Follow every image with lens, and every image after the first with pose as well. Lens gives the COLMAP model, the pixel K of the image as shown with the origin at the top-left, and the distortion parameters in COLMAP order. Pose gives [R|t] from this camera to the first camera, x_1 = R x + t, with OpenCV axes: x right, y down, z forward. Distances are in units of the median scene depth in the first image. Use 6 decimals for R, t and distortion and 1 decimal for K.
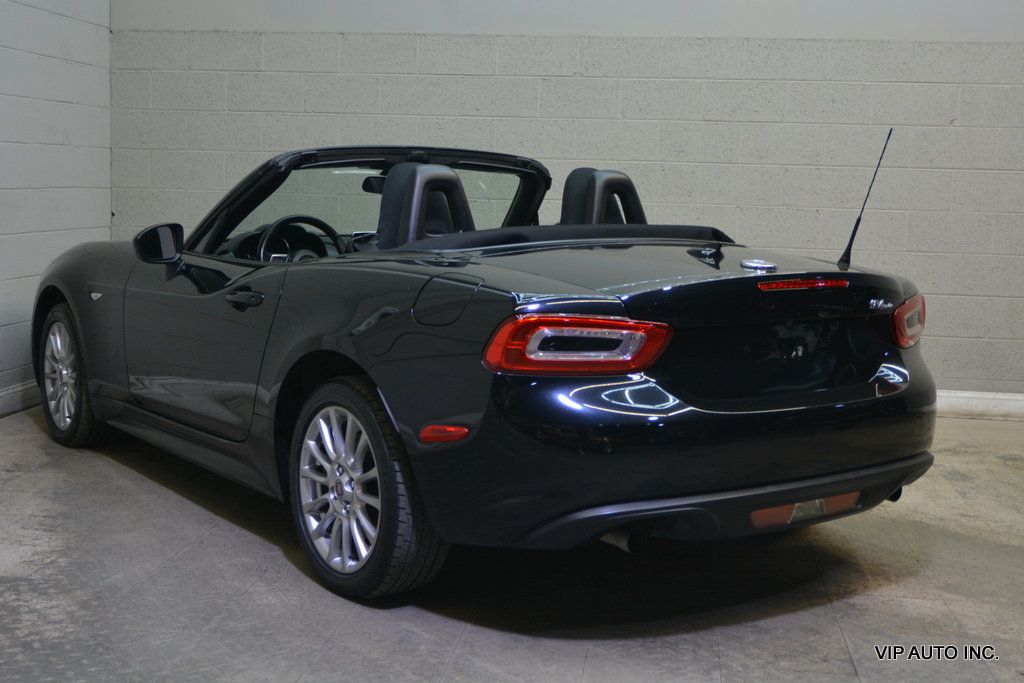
lens RADIAL K [[1315.3, 0, 512.0], [0, 1315.3, 341.5], [0, 0, 1]] dist [-0.018342, 0.006209]
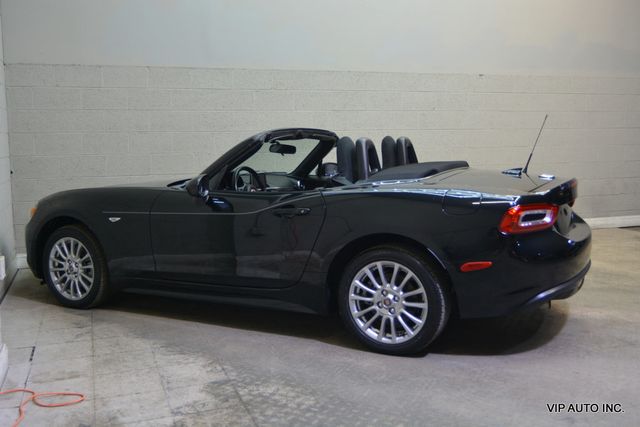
lens RADIAL K [[646.7, 0, 320.0], [0, 646.7, 213.5], [0, 0, 1]] dist [-0.015893, -0.006258]
pose [[0.895199, -0.087983, 0.436896, -0.581369], [0.088790, 0.995876, 0.018621, -0.044394], [-0.436733, 0.022122, 0.899319, 0.149771]]
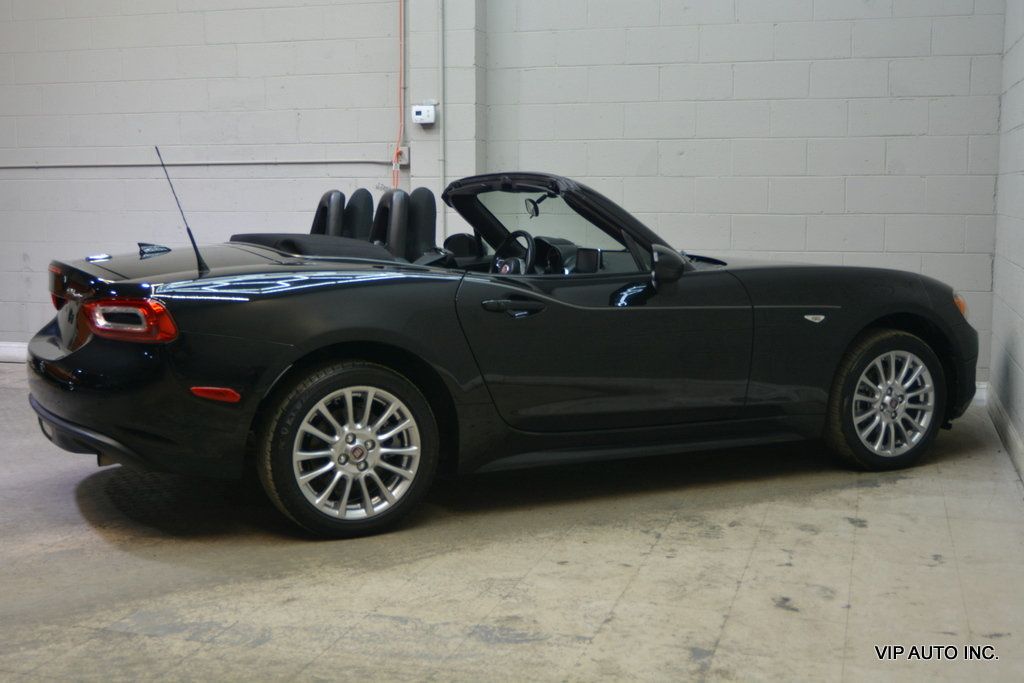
lens RADIAL K [[1240.0, 0, 512.0], [0, 1240.0, 341.5], [0, 0, 1]] dist [-0.015928, -0.015139]
pose [[-0.157131, 0.094478, -0.983048, 1.258618], [-0.122403, 0.985875, 0.114315, -0.154055], [0.979963, 0.138290, -0.143347, 1.448109]]
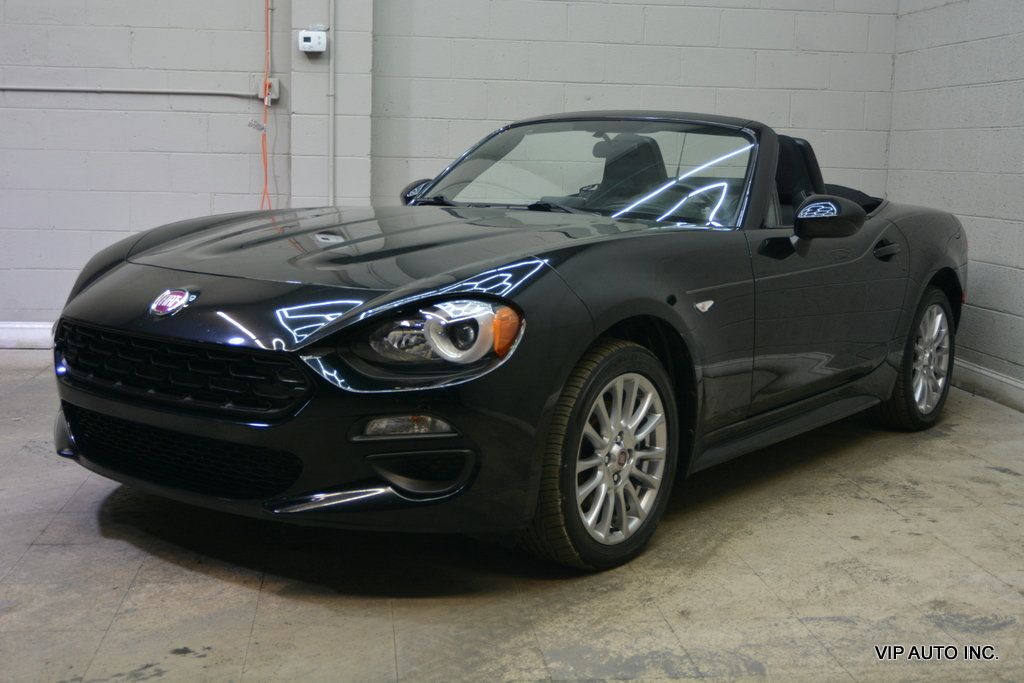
lens RADIAL K [[1264.6, 0, 512.0], [0, 1264.6, 341.5], [0, 0, 1]] dist [-0.010357, -0.007126]
pose [[0.245061, 0.123682, -0.961586, 1.101783], [-0.135473, 0.986467, 0.092357, -0.063127], [0.959996, 0.107636, 0.258500, 0.867272]]
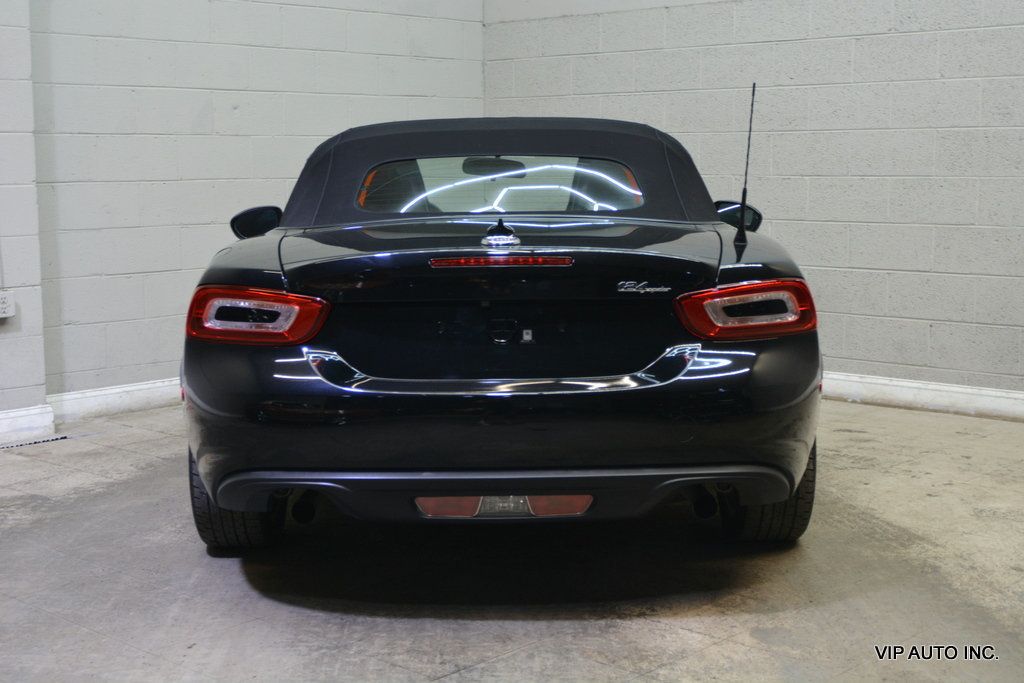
lens RADIAL K [[1422.6, 0, 512.0], [0, 1422.6, 313.3], [0, 0, 1]] dist [0.008902, -0.074906]
pose [[0.814096, 0.032782, -0.579804, 0.691905], [-0.043227, 0.999056, -0.004209, -0.002865], [0.579119, 0.028490, 0.814745, 0.162045]]
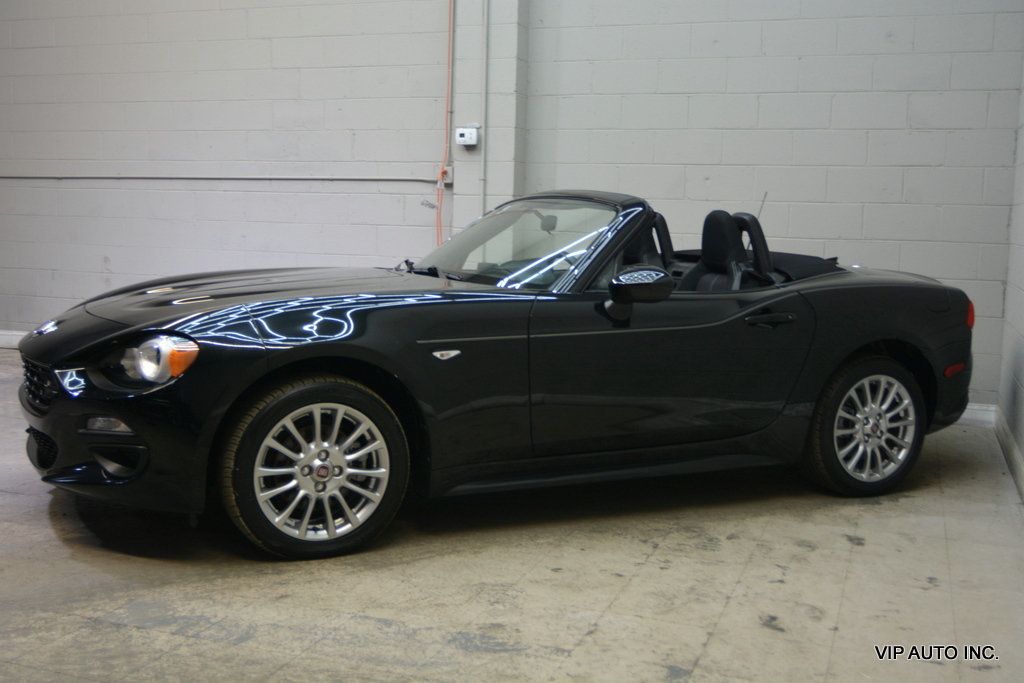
lens RADIAL K [[1109.7, 0, 512.0], [0, 1109.7, 341.5], [0, 0, 1]] dist [-0.013492, -0.003053]
pose [[-0.213080, 0.081087, -0.973664, 1.166480], [-0.148024, 0.982367, 0.114206, -0.151801], [0.965756, 0.168461, -0.197320, 1.482342]]
